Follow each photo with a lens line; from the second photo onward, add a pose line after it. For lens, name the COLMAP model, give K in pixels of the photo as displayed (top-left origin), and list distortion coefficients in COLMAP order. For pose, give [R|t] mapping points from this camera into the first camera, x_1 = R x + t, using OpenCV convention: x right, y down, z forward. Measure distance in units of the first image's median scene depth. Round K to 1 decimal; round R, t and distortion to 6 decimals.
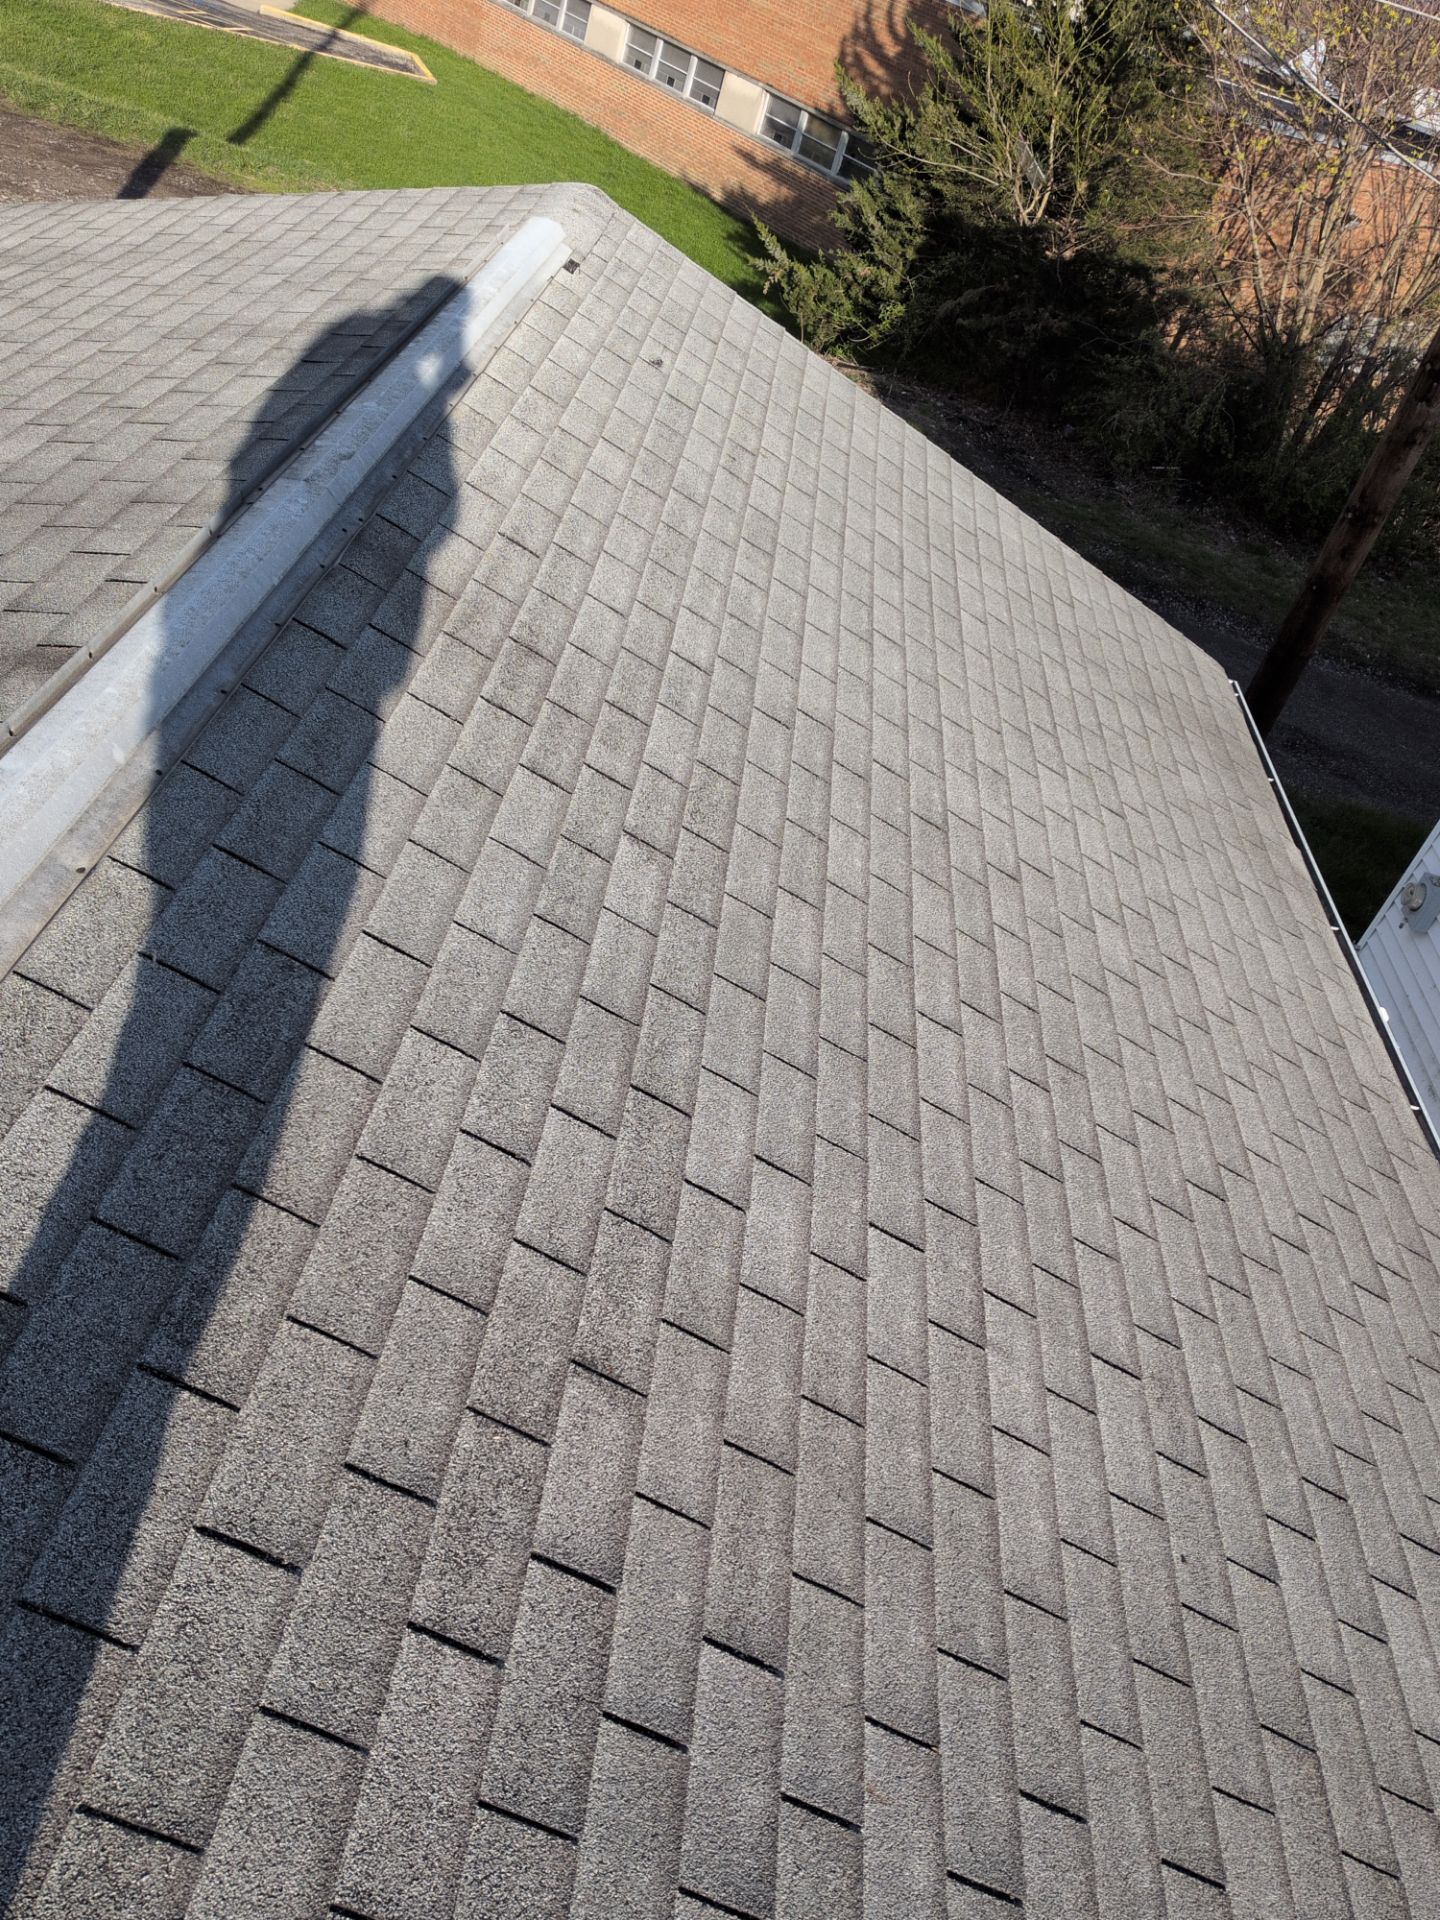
lens RADIAL K [[1615.3, 0, 712.5], [0, 1615.3, 964.3], [0, 0, 1]] dist [0.106441, -0.168057]
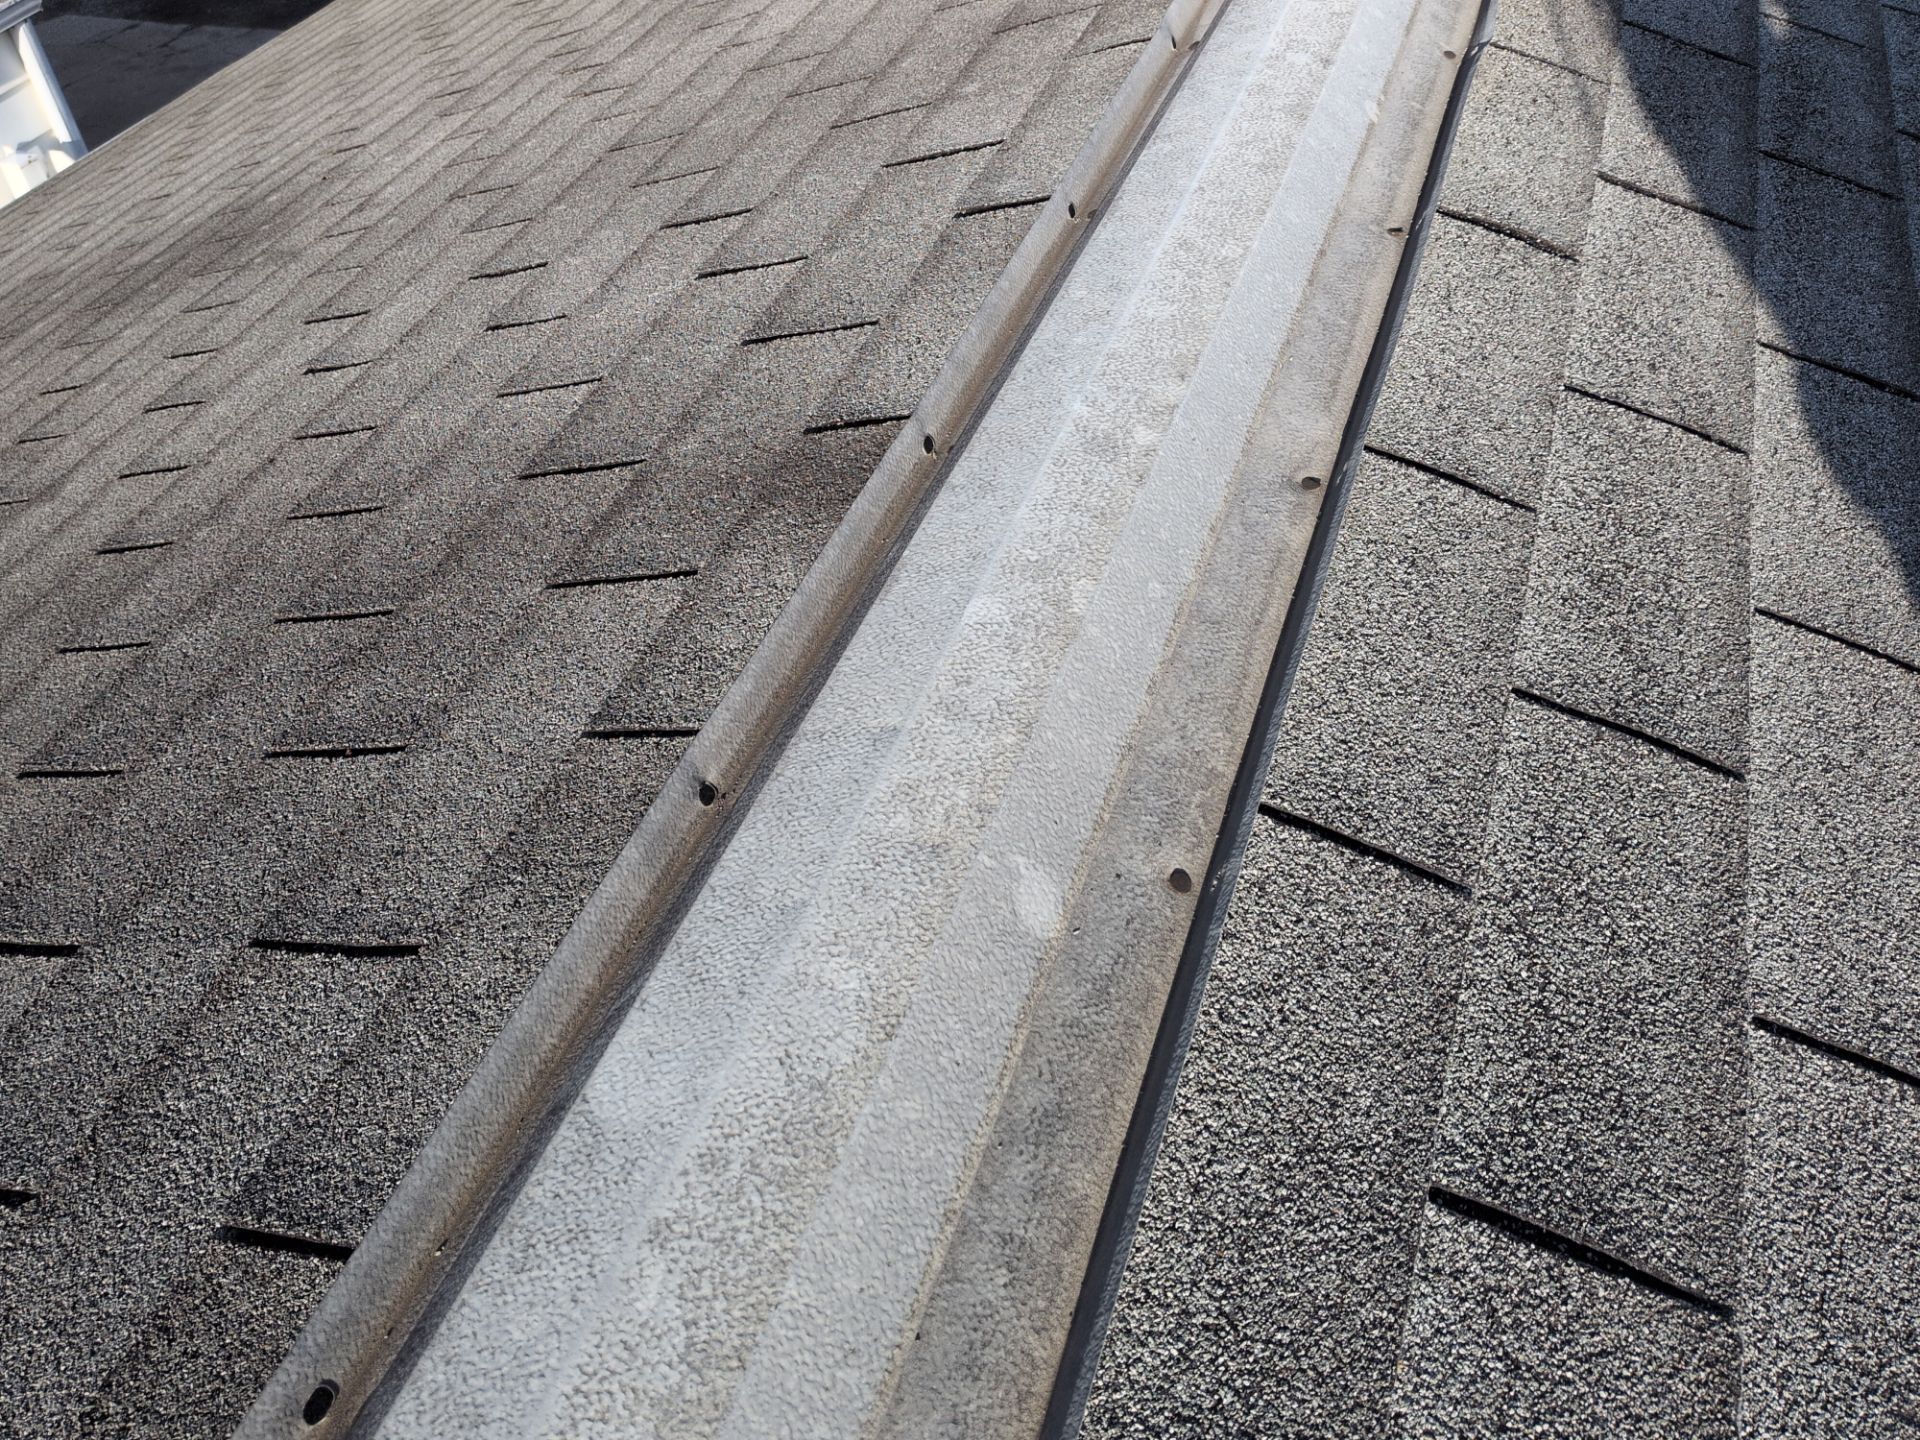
lens RADIAL K [[1615.3, 0, 963.9], [0, 1615.3, 706.0], [0, 0, 1]] dist [0.106441, -0.168057]
pose [[0.909298, -0.093084, -0.405603, -0.184465], [0.134046, 0.988229, 0.073717, -0.122775], [0.393966, -0.121401, 0.911072, 0.528501]]
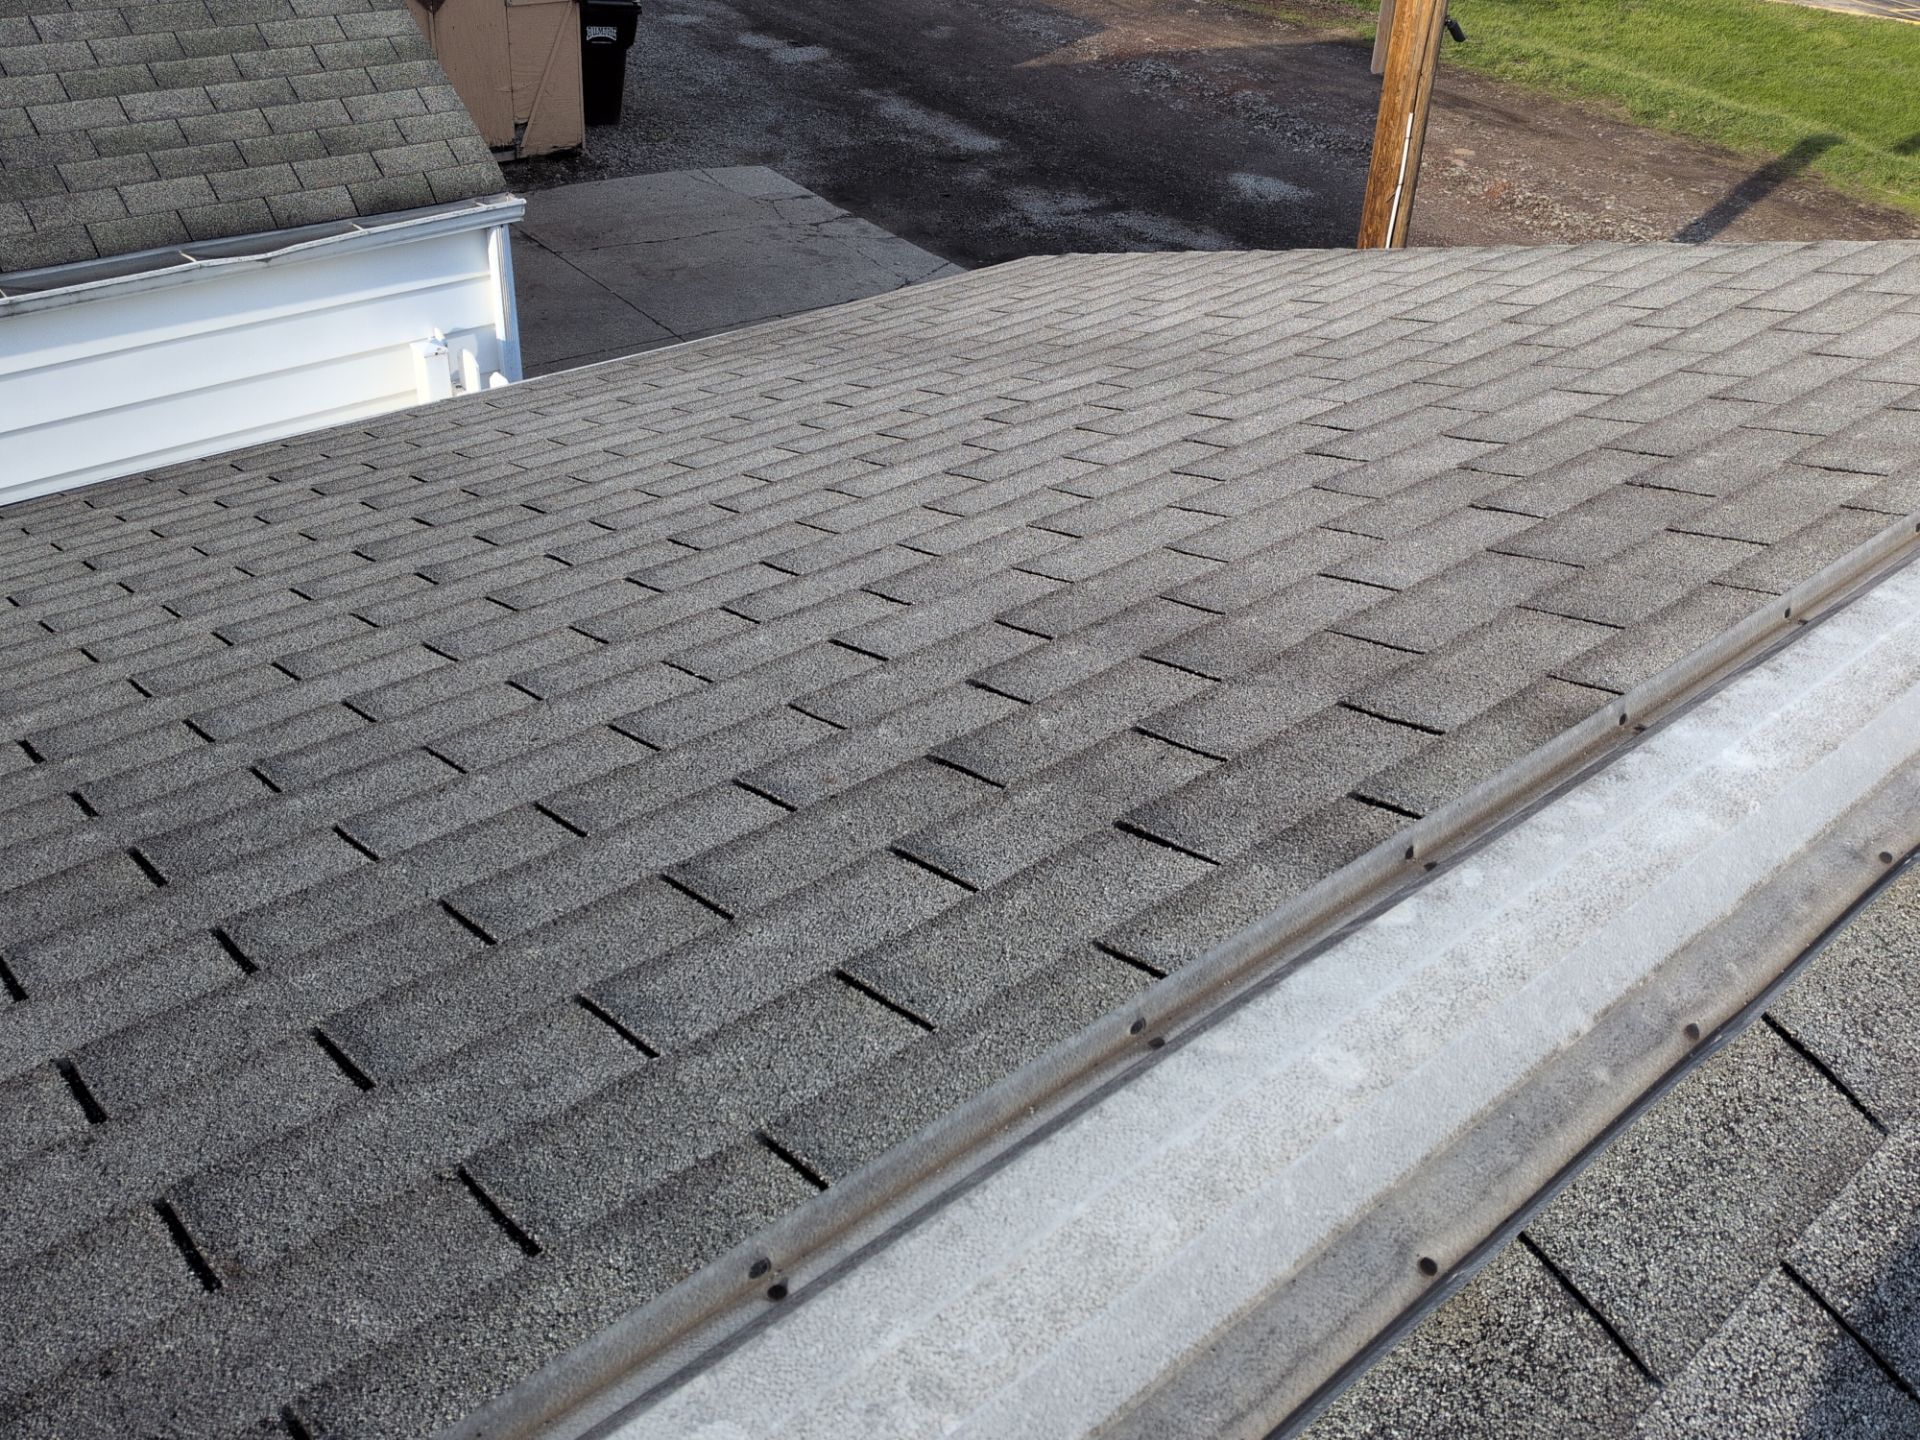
lens RADIAL K [[1615.3, 0, 961.9], [0, 1615.3, 725.2], [0, 0, 1]] dist [0.106441, -0.168057]
pose [[0.713439, 0.215189, -0.666857, -0.089425], [-0.299609, 0.953978, -0.012697, -0.466229], [0.633434, 0.208854, 0.745078, 0.935631]]
